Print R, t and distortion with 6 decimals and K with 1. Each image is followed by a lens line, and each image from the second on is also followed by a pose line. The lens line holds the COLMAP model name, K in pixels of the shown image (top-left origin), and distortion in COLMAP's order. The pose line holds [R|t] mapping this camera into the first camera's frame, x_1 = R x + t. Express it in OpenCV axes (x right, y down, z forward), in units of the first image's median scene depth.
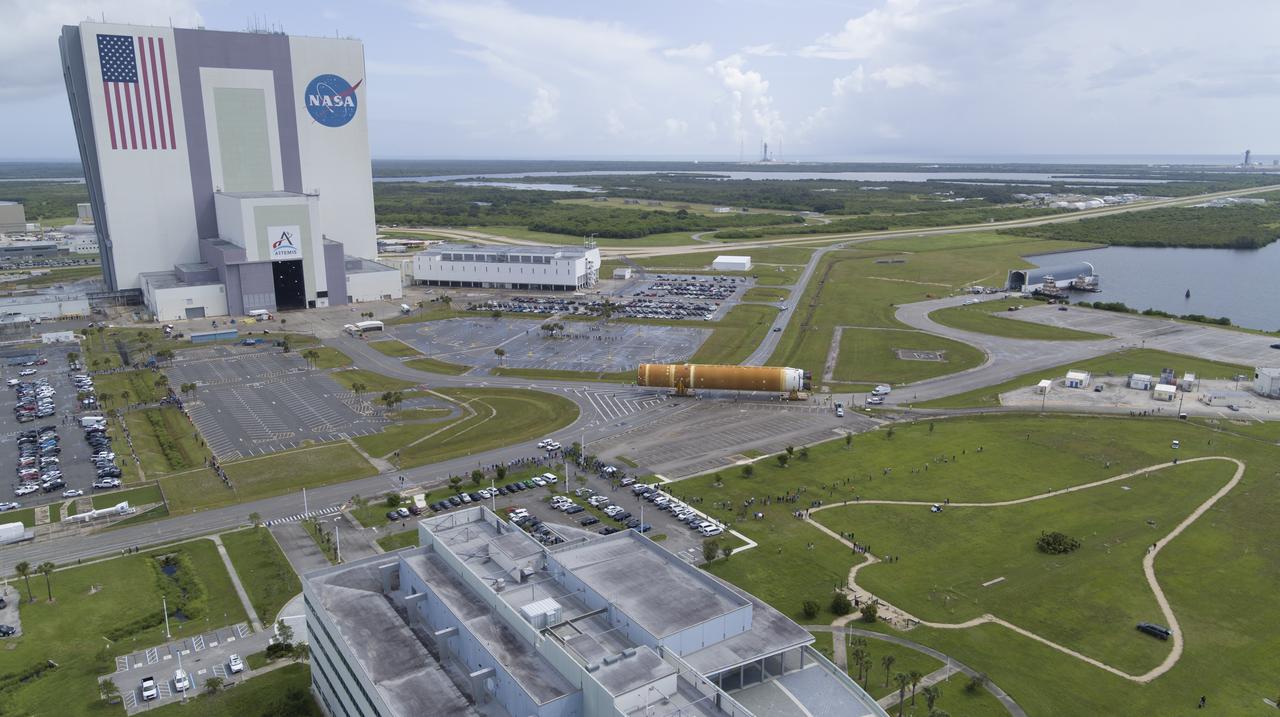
lens RADIAL K [[877.7, 0, 646.5], [0, 877.7, 358.8], [0, 0, 1]] dist [-0.000596, -0.001792]
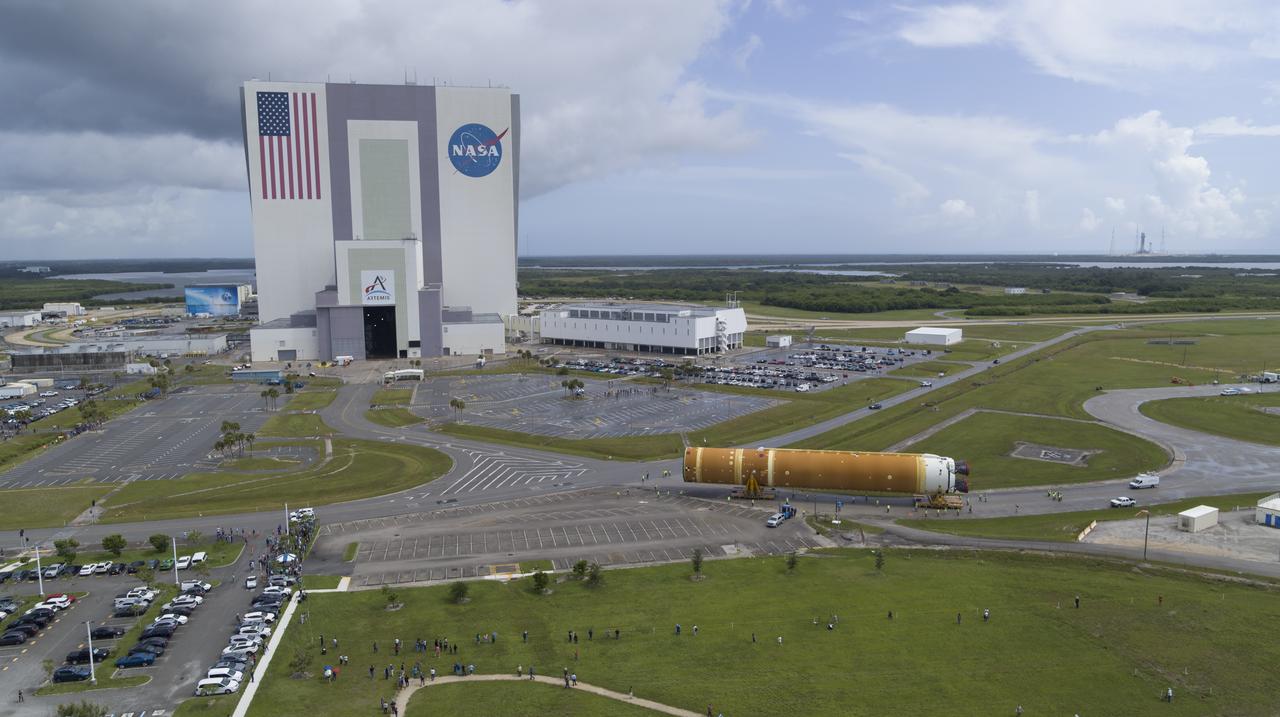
lens RADIAL K [[877.7, 0, 645.7], [0, 877.7, 359.2], [0, 0, 1]] dist [-0.000596, -0.001792]
pose [[0.922275, 0.041431, -0.384307, 0.224519], [-0.082469, 0.992437, -0.090923, 0.007782], [0.377633, 0.115550, 0.918717, 0.239583]]
